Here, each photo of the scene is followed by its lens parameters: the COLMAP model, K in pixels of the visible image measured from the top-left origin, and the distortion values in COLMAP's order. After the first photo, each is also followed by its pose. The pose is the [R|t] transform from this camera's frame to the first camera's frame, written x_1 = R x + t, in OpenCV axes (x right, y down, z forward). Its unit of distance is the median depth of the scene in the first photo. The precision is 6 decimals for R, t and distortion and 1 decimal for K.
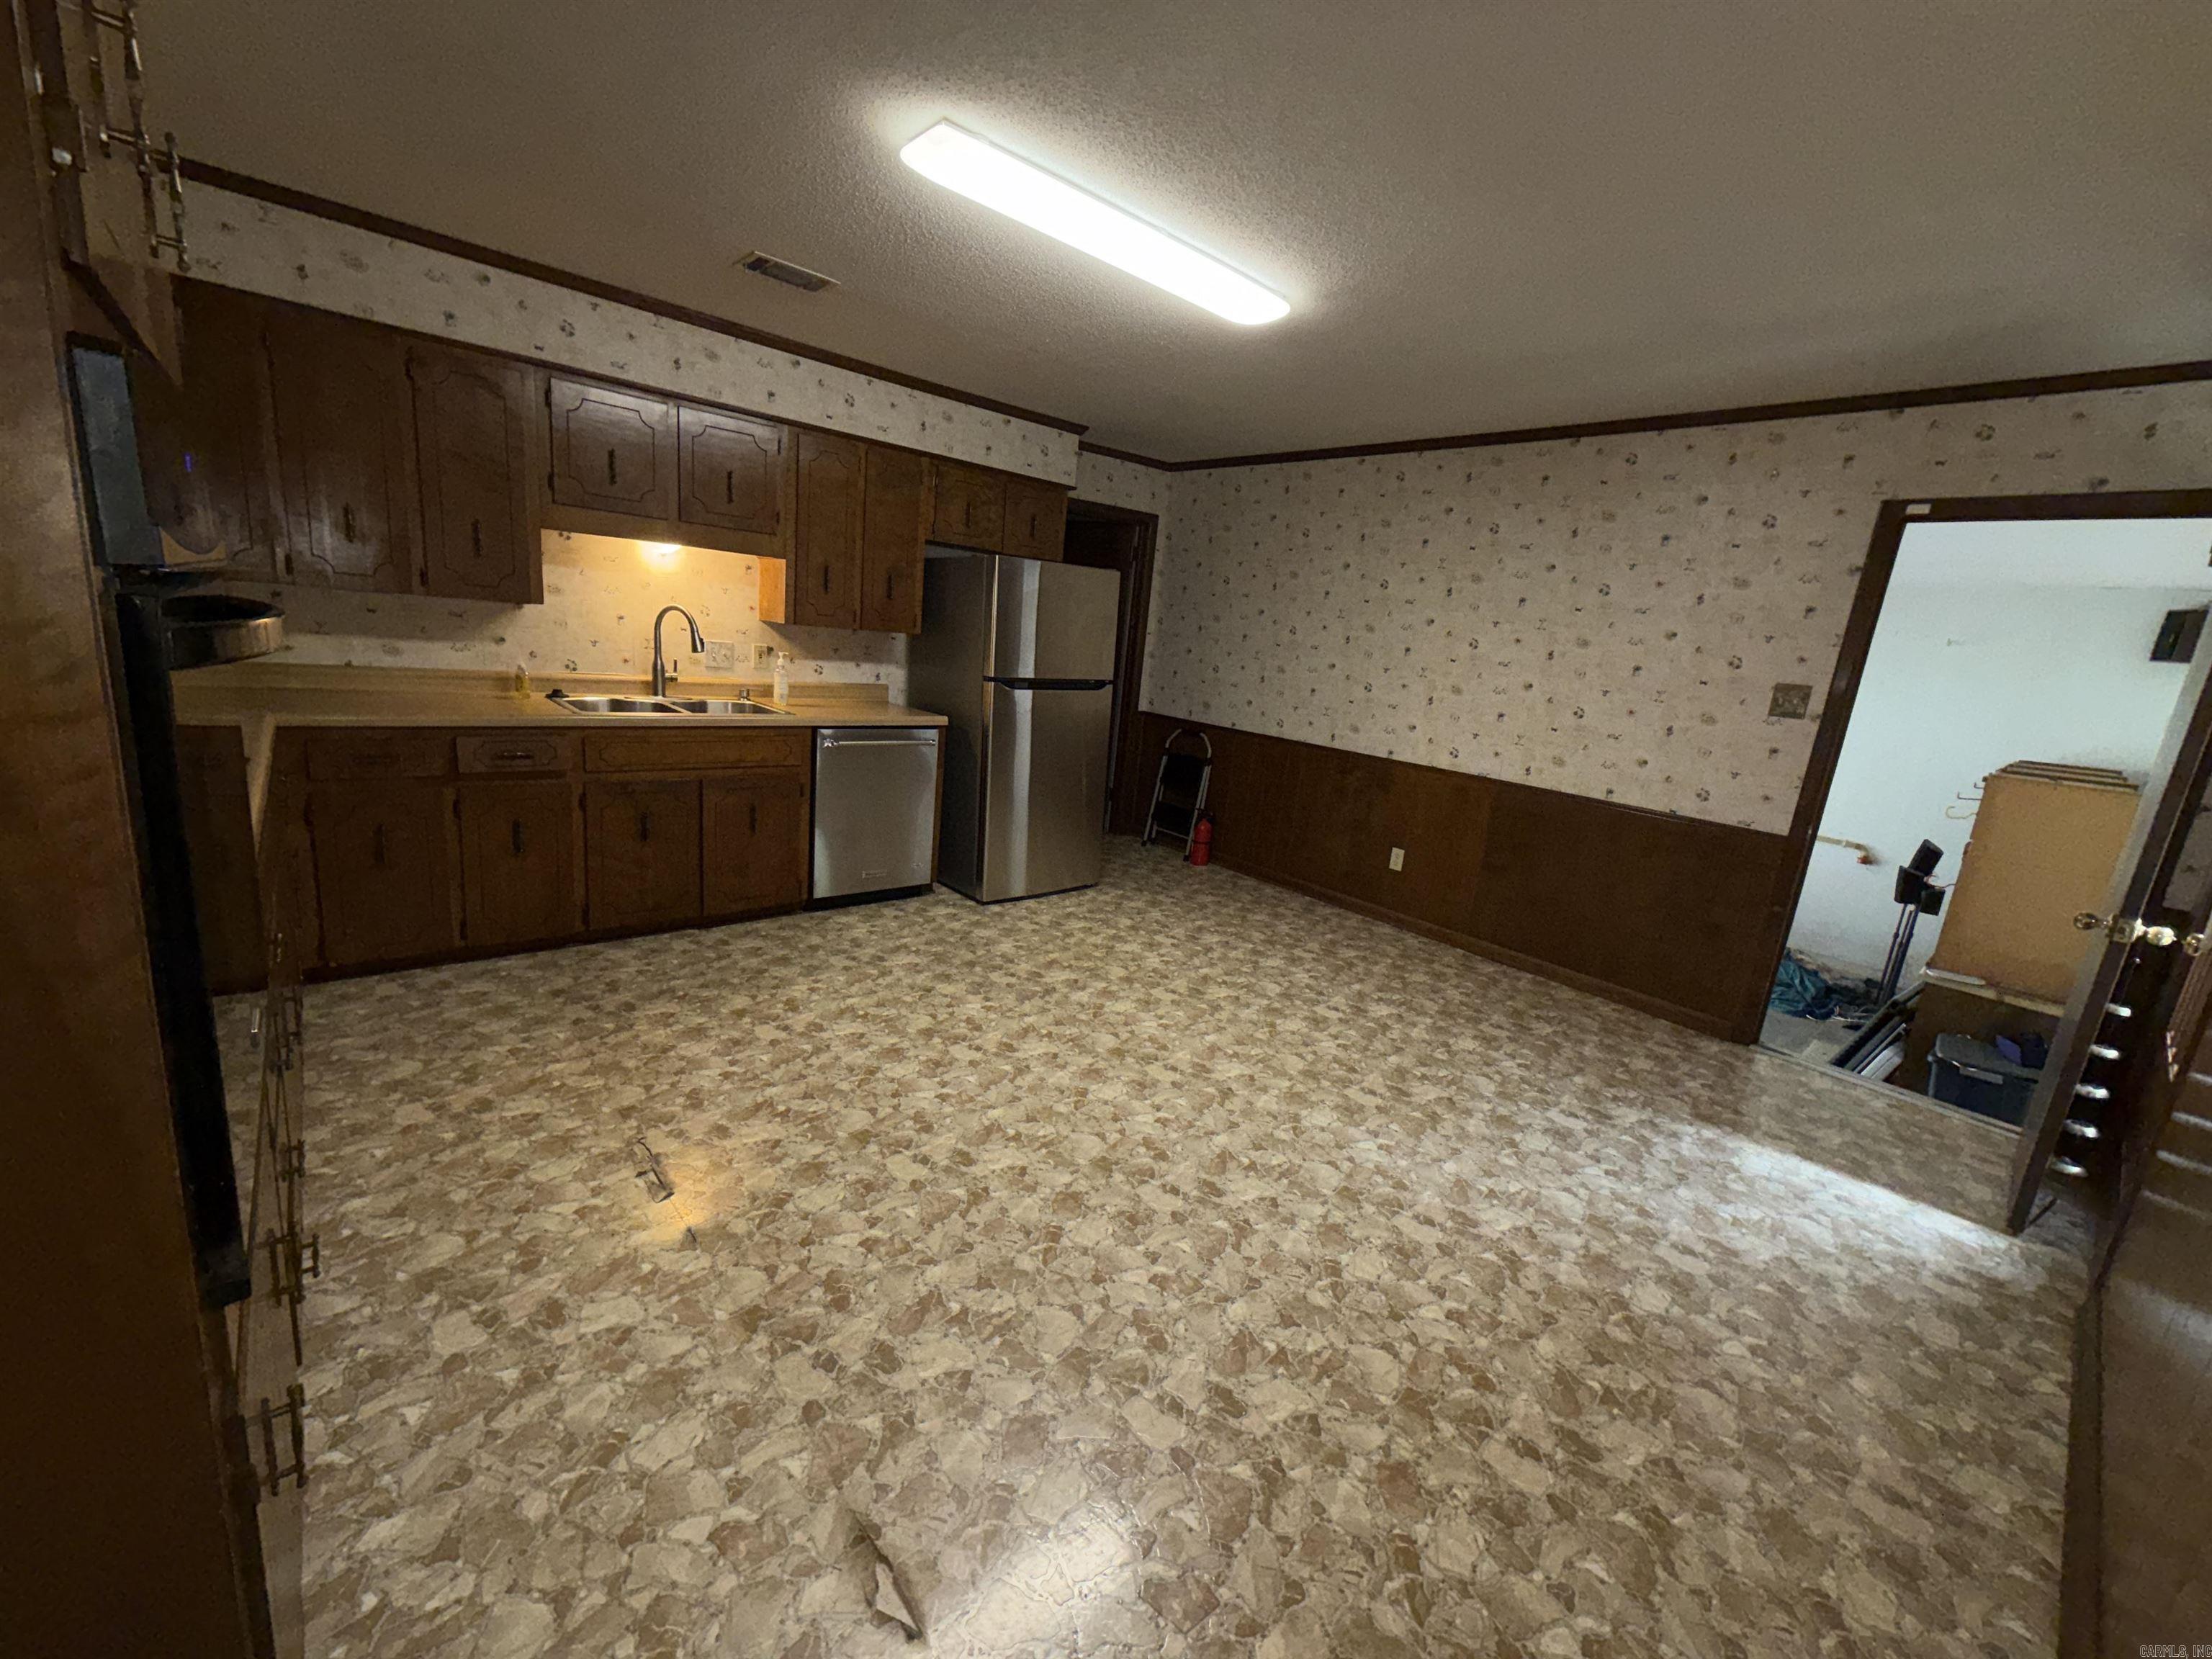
lens RADIAL K [[871.7, 0, 1104.0], [0, 871.7, 827.5], [0, 0, 1]] dist [-0.000647, 0.000079]
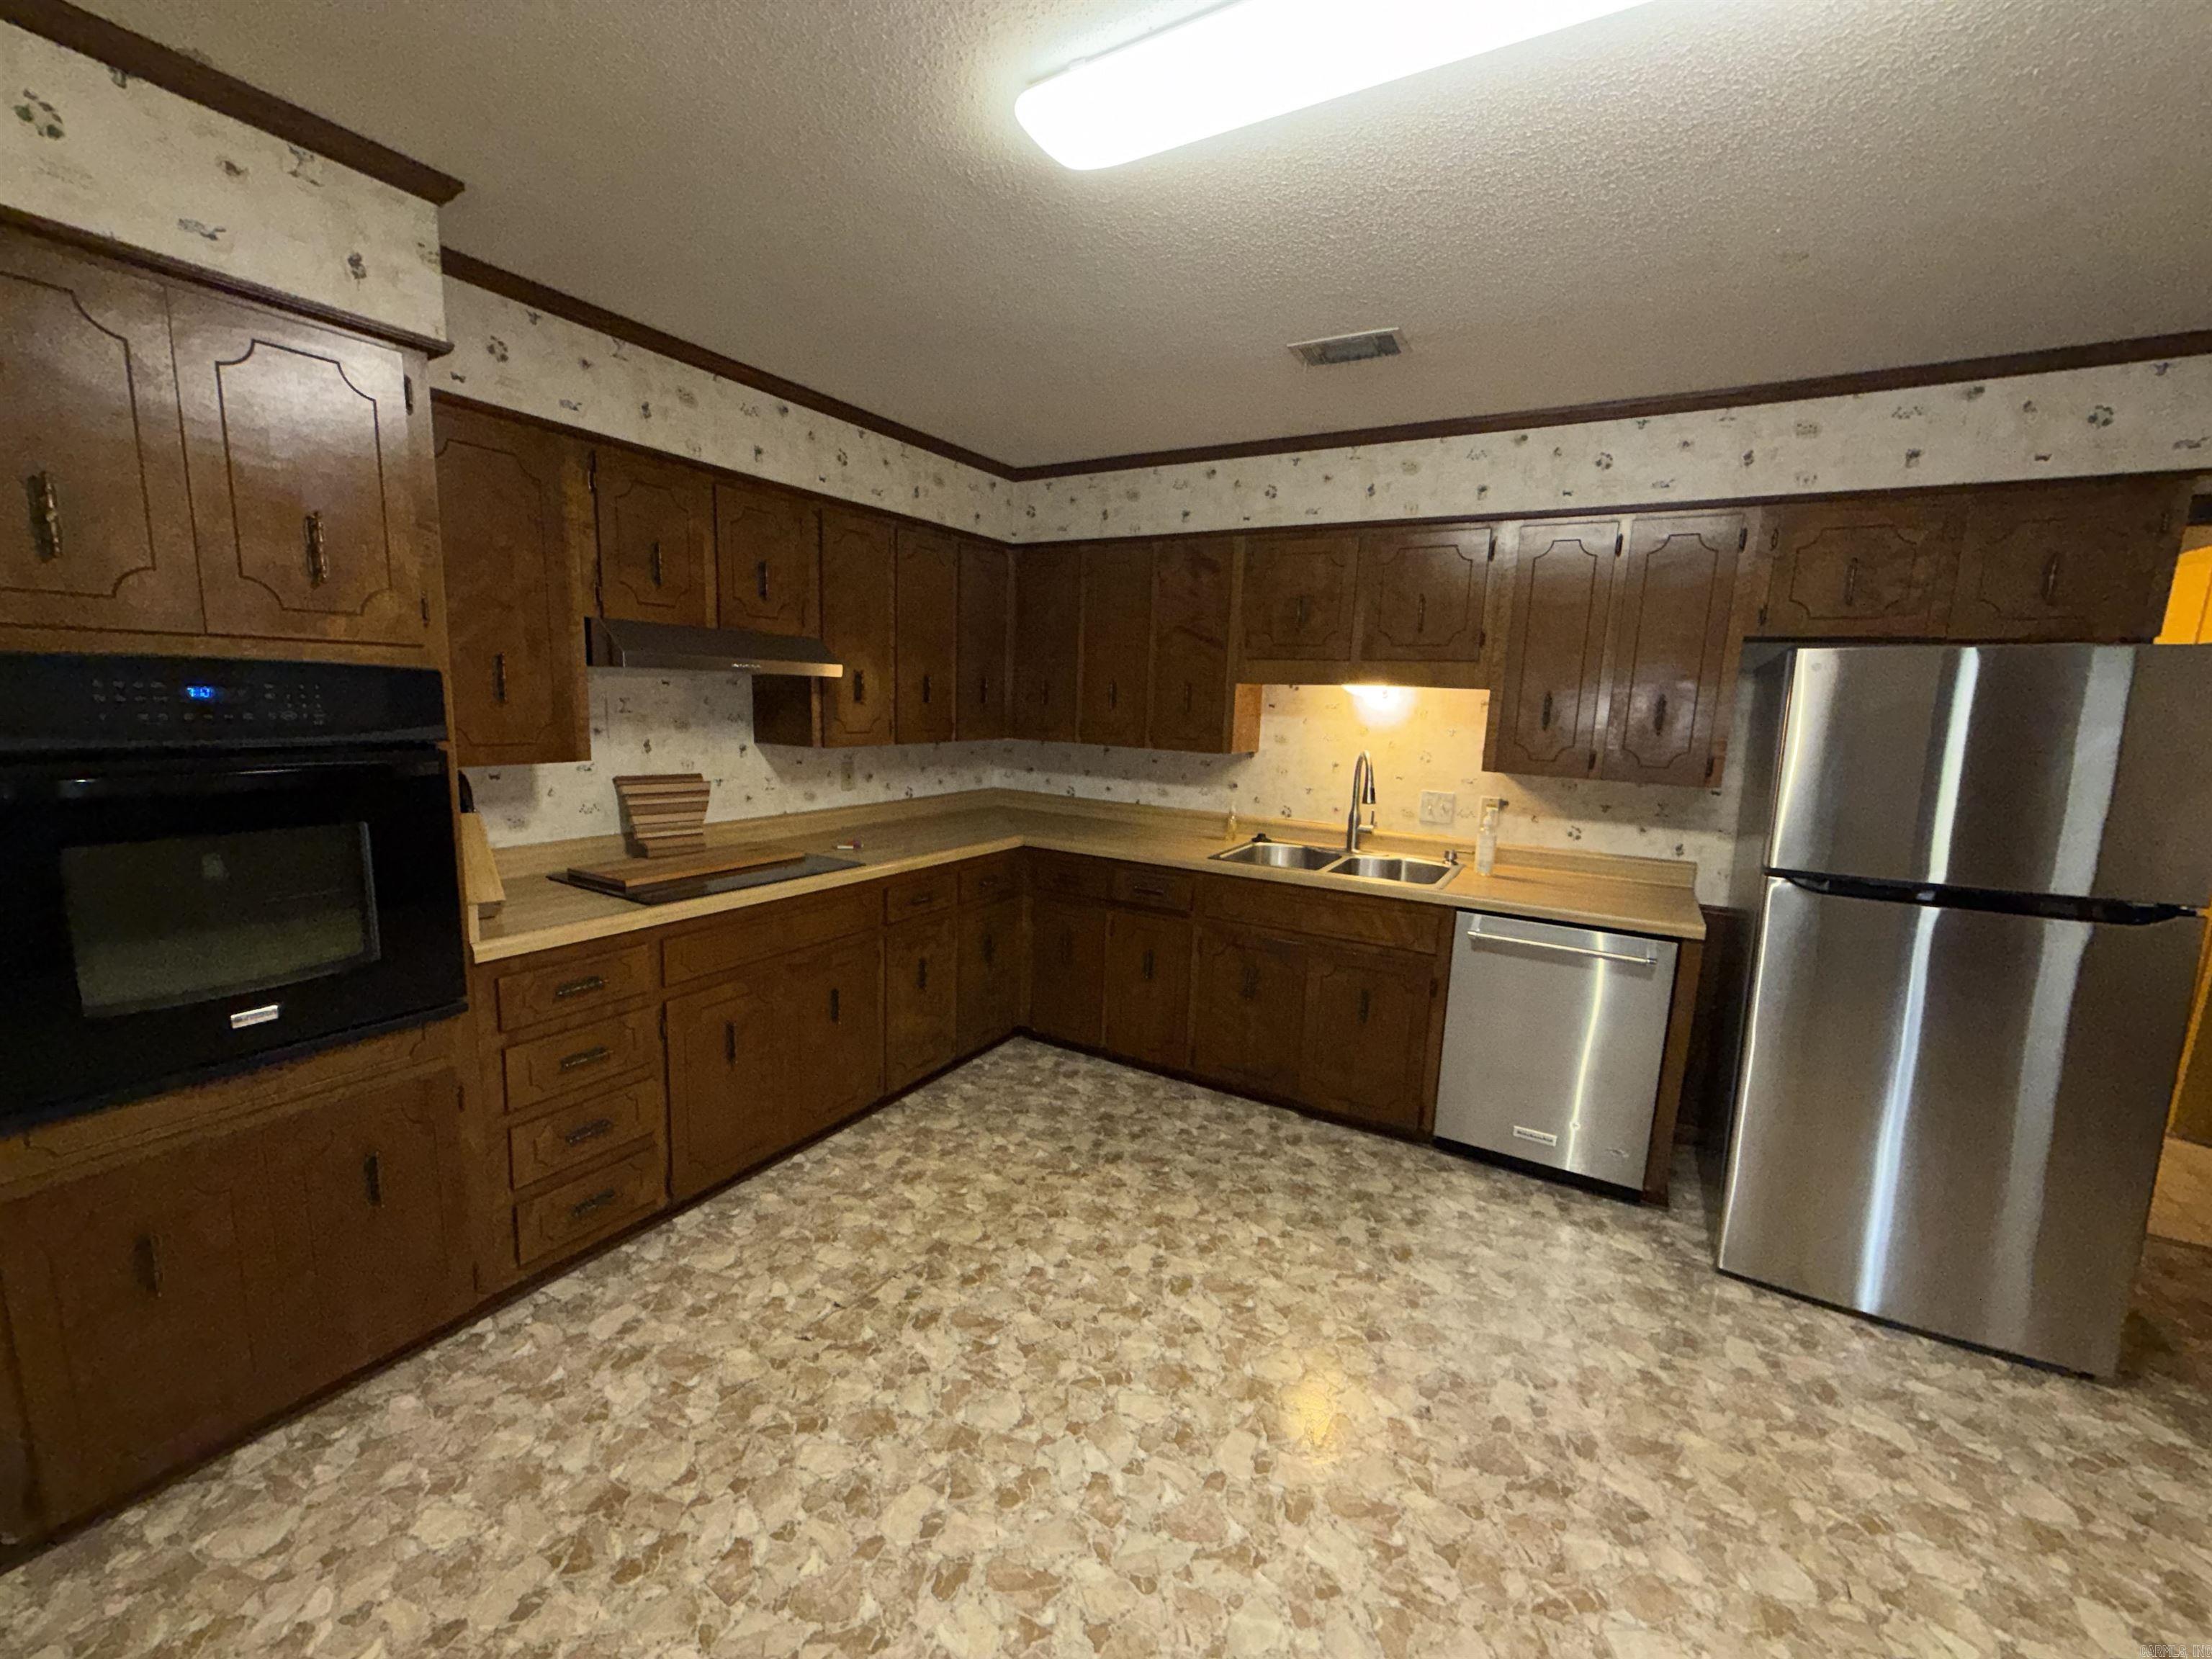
lens RADIAL K [[878.4, 0, 1108.8], [0, 878.4, 834.5], [0, 0, 1]] dist [-0.000892, 0.000138]
pose [[0.320641, 0.069912, -0.944617, 0.351050], [-0.212402, 0.977182, 0.000225, -0.144868], [0.923079, 0.200567, 0.328174, 0.598052]]
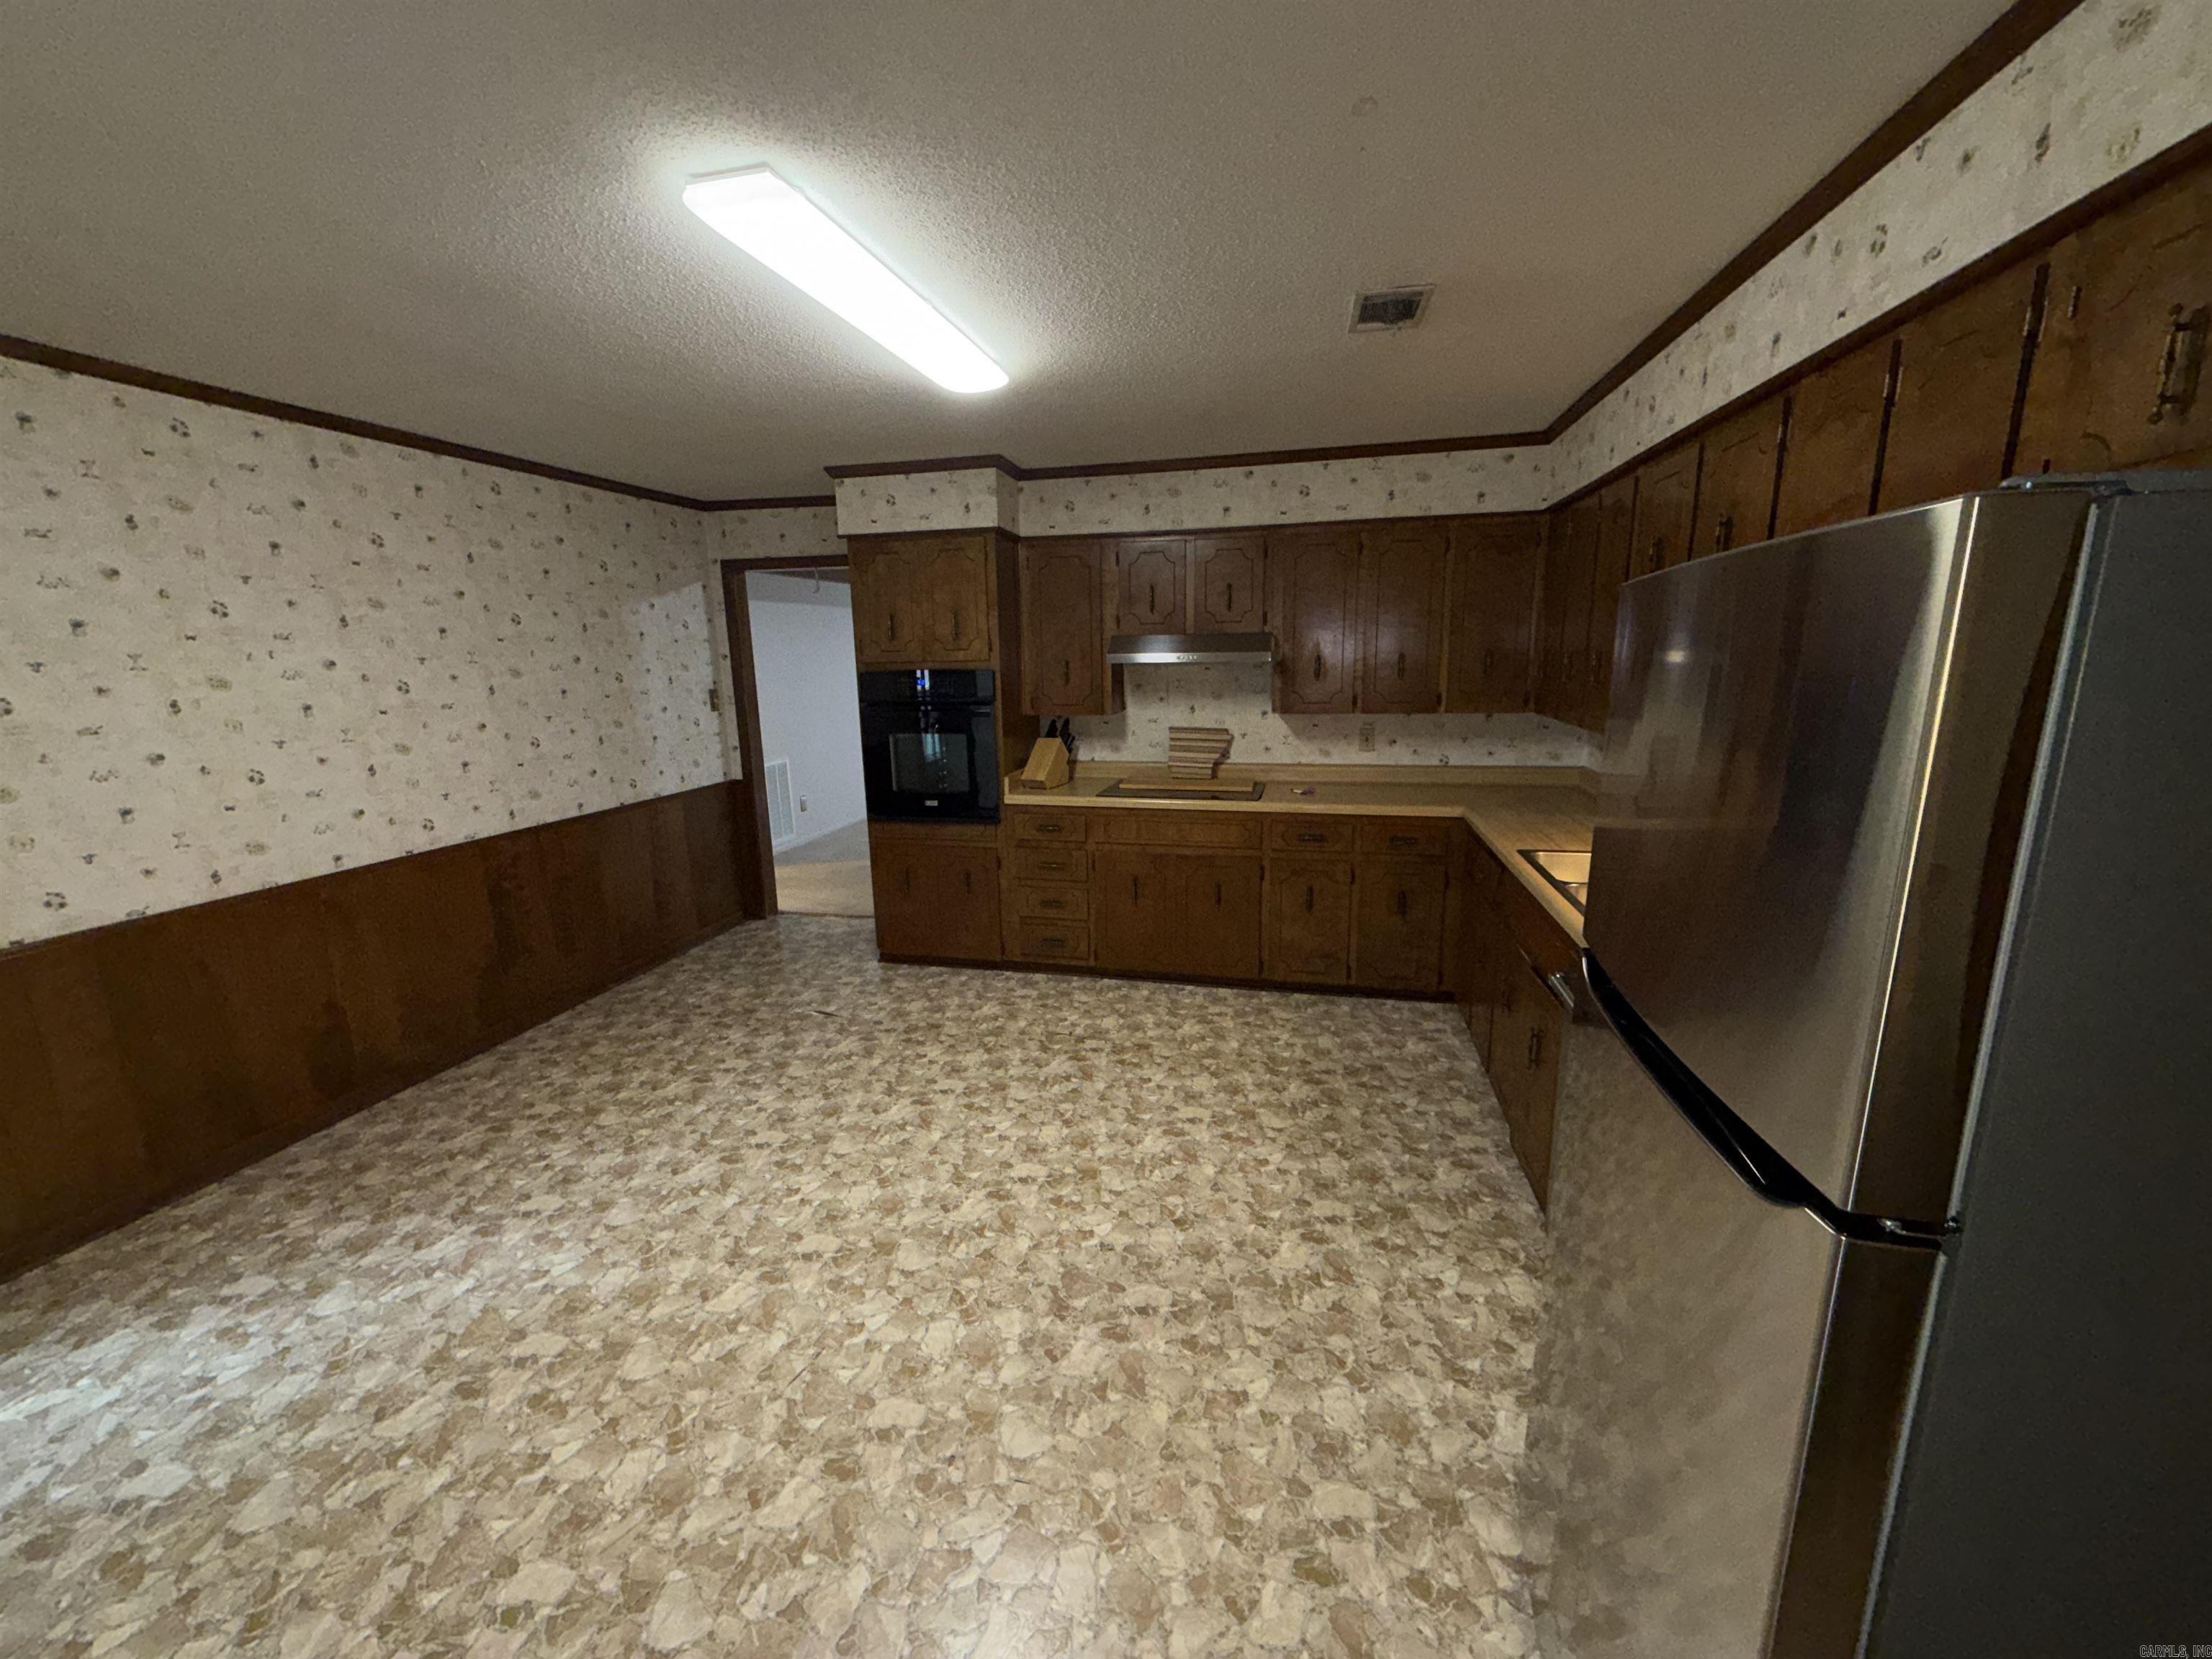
lens RADIAL K [[889.0, 0, 1101.6], [0, 889.0, 832.6], [0, 0, 1]] dist [0.000084, 0.000067]
pose [[-0.809736, 0.039141, -0.585488, 0.316318], [-0.185071, 0.929813, 0.318115, -0.392786], [0.556845, 0.365946, -0.745659, 1.566187]]
